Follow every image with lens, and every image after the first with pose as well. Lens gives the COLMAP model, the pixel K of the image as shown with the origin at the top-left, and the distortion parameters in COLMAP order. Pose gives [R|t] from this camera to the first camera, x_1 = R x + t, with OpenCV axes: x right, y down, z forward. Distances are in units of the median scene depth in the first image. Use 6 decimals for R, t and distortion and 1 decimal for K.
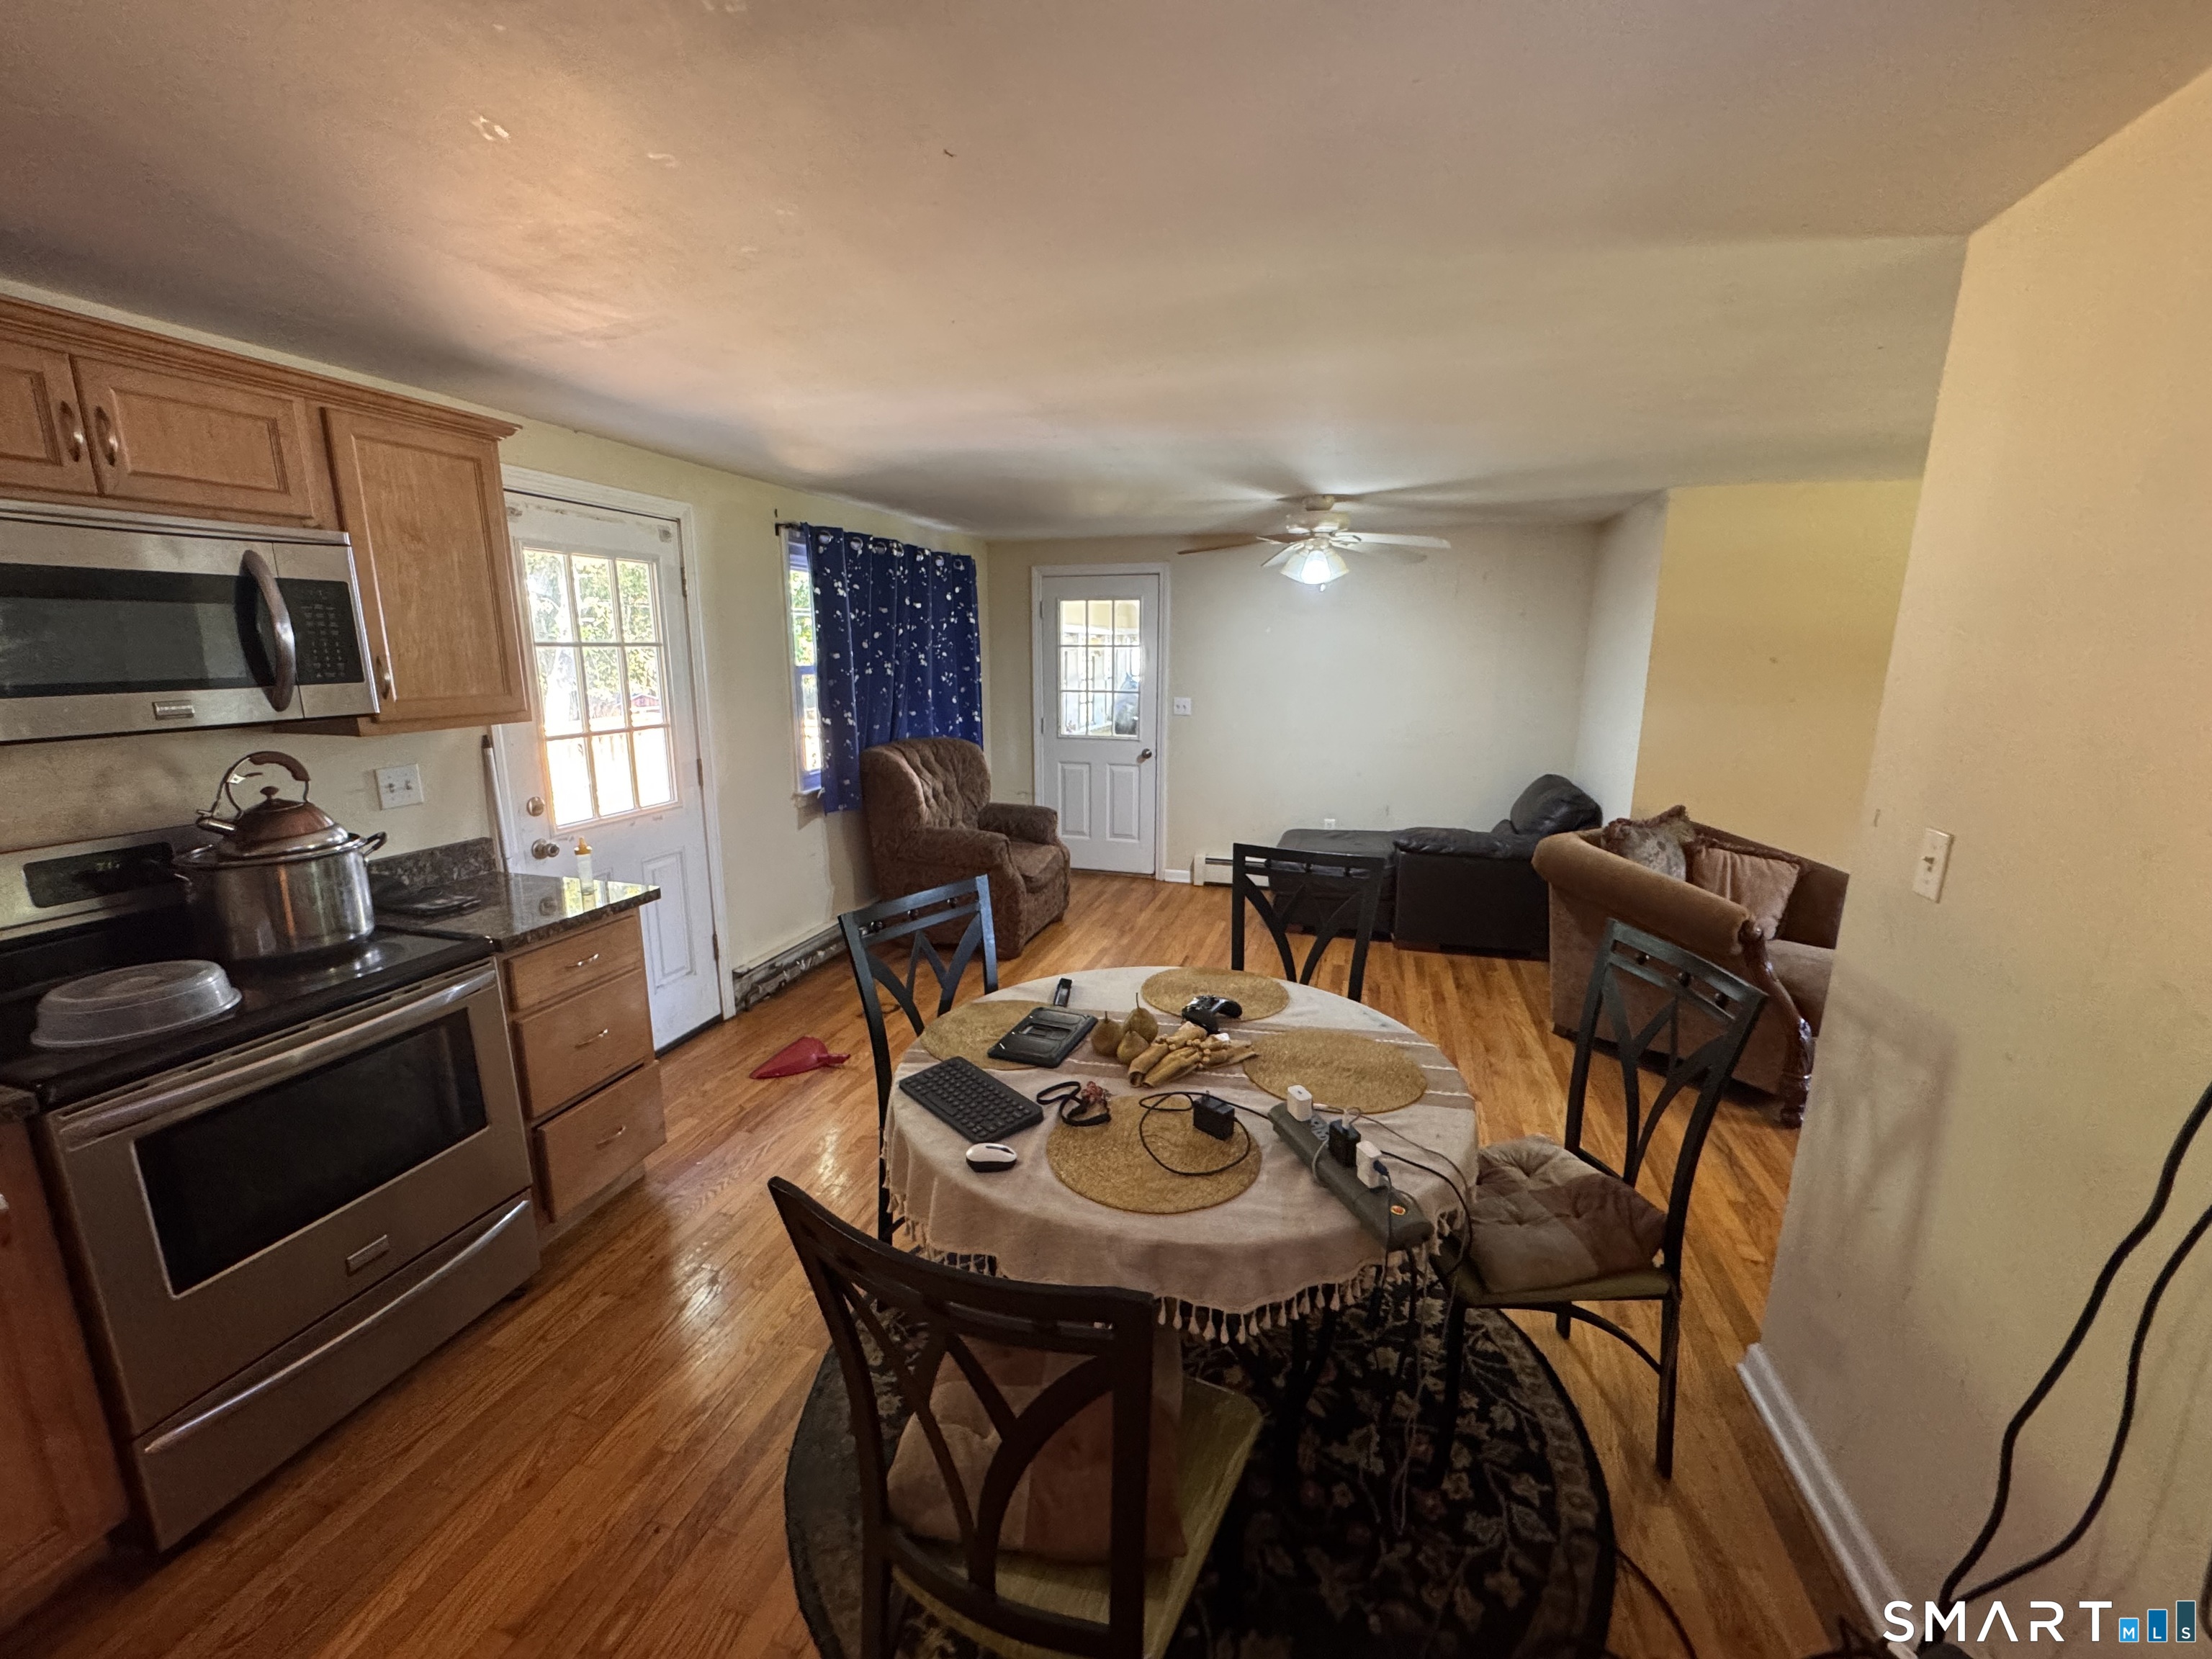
lens RADIAL K [[882.5, 0, 1101.3], [0, 882.5, 825.3], [0, 0, 1]] dist [-0.002027, -0.000567]
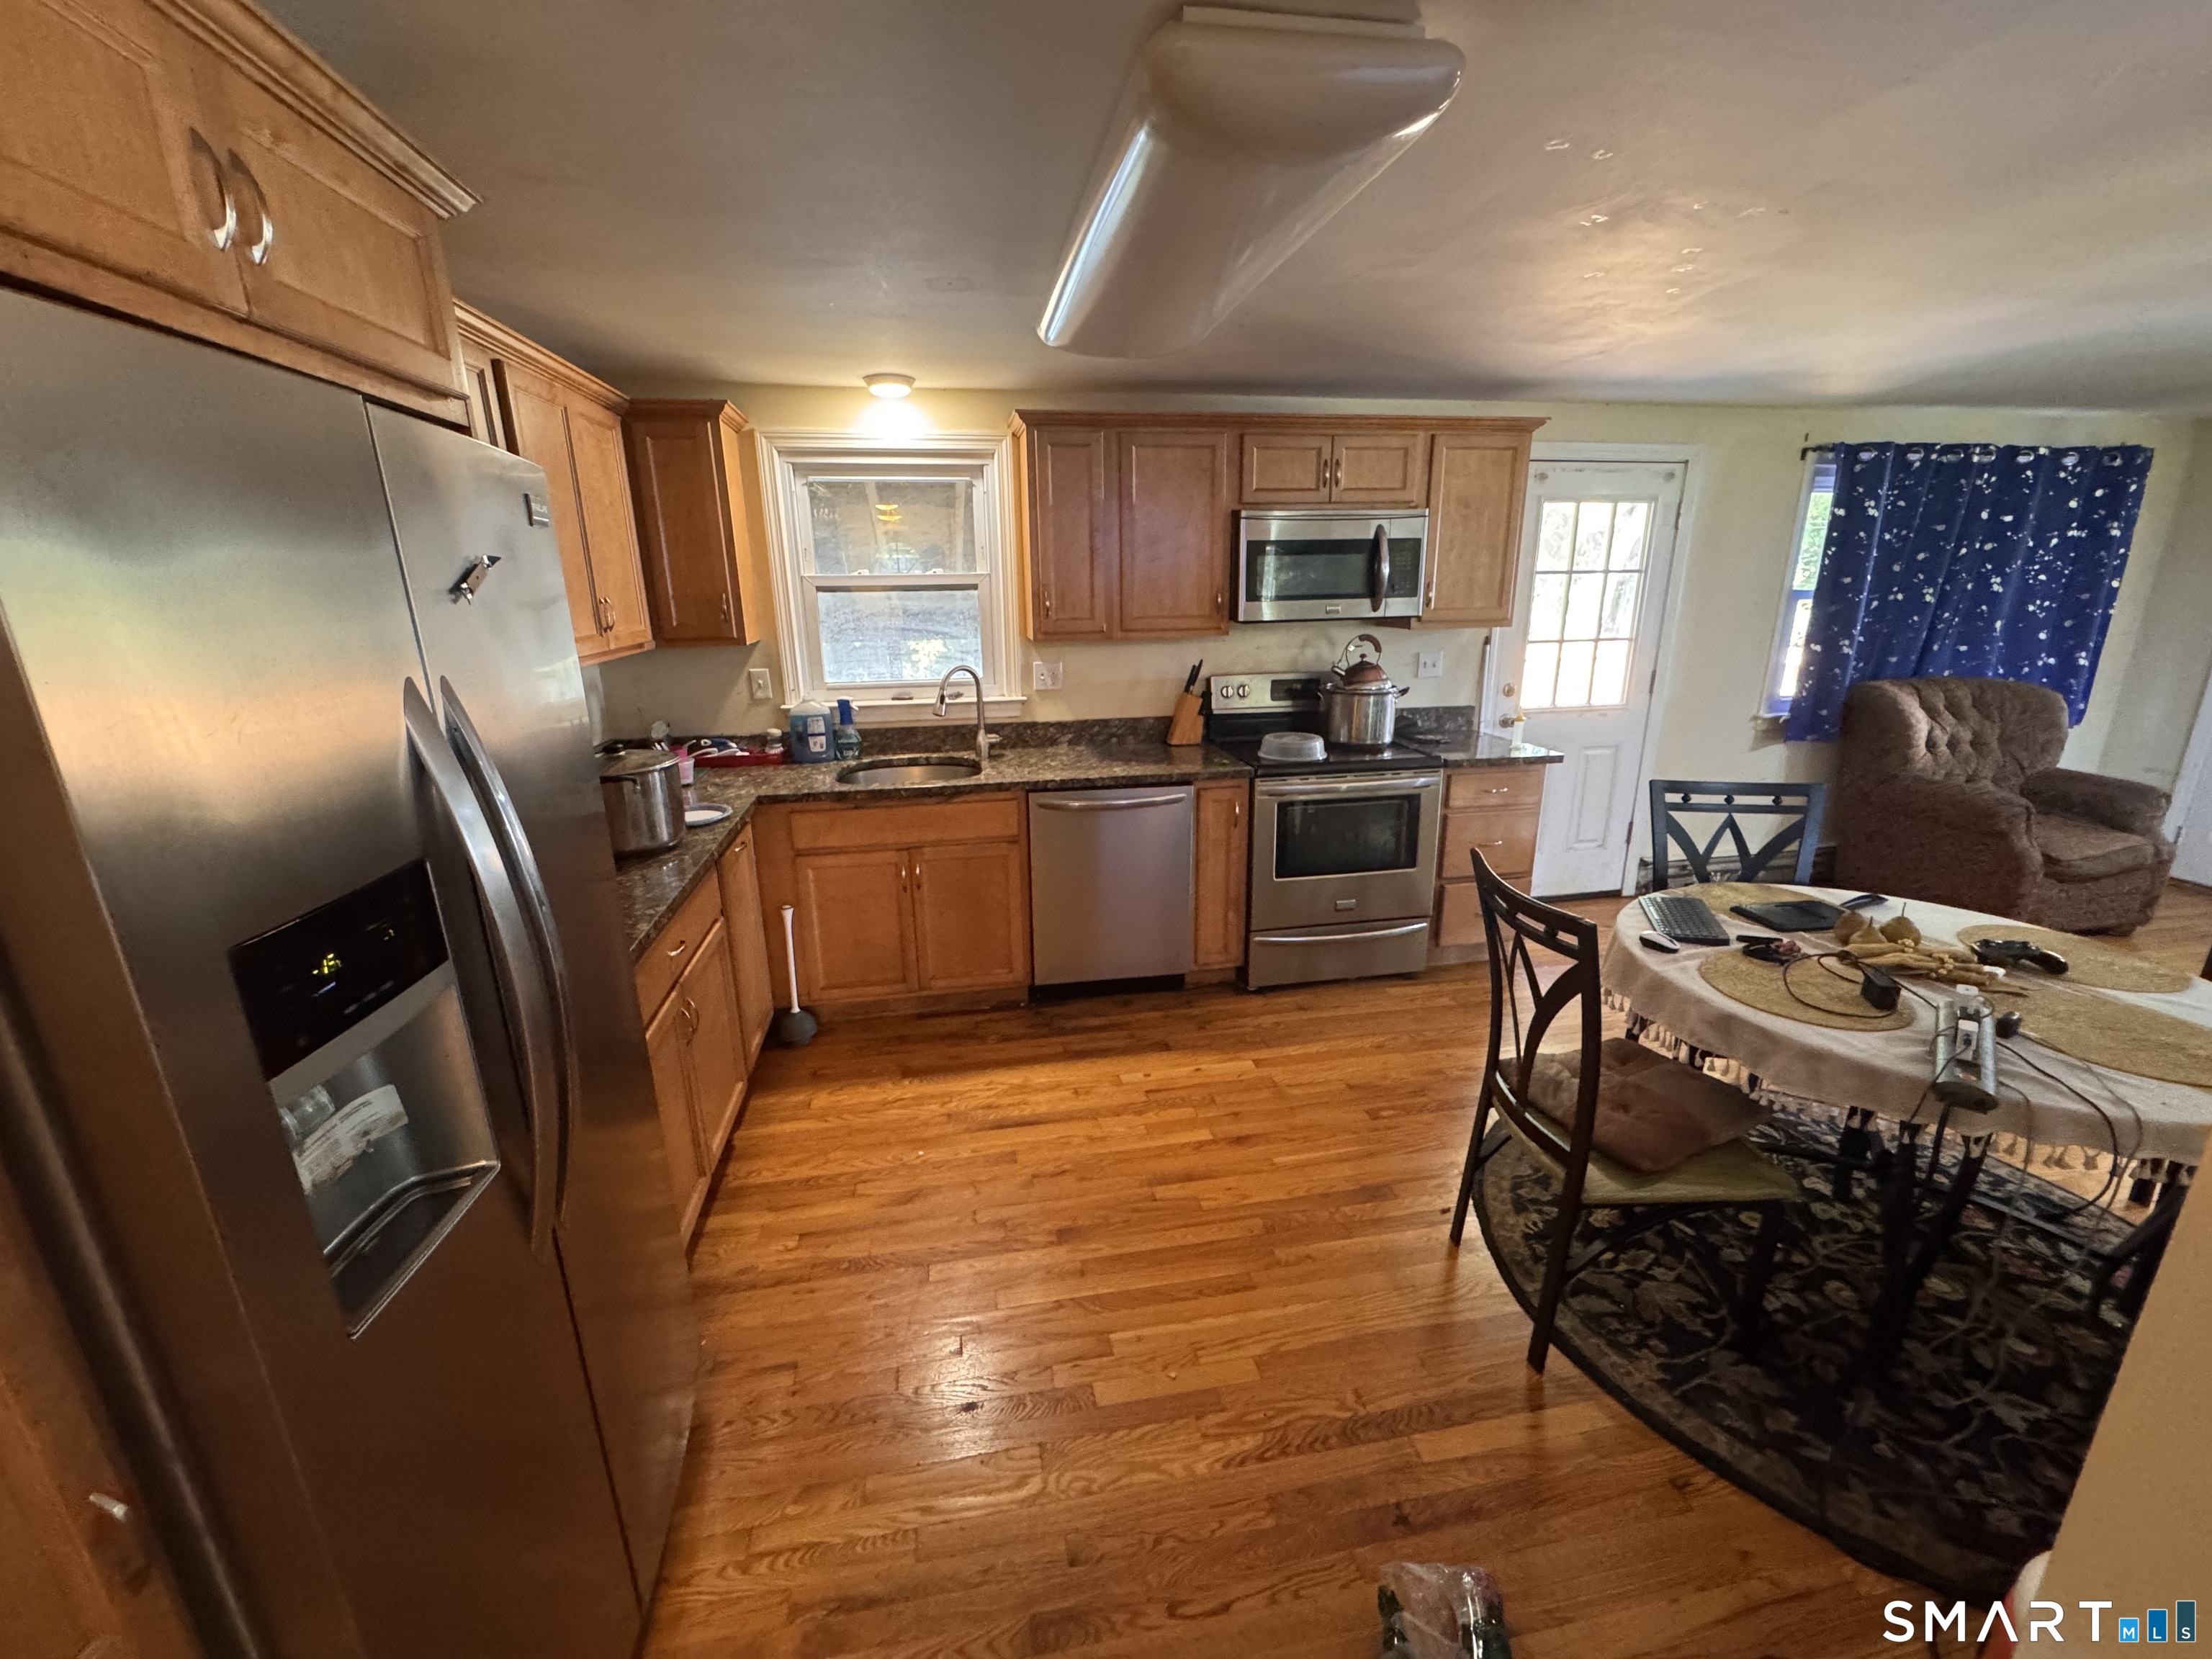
lens RADIAL K [[882.5, 0, 1101.3], [0, 882.5, 825.3], [0, 0, 1]] dist [-0.002027, -0.000567]
pose [[0.456198, 0.231722, -0.859179, 0.374301], [-0.162952, 0.970929, 0.175338, 0.055435], [0.874832, 0.060016, 0.480695, -0.274582]]
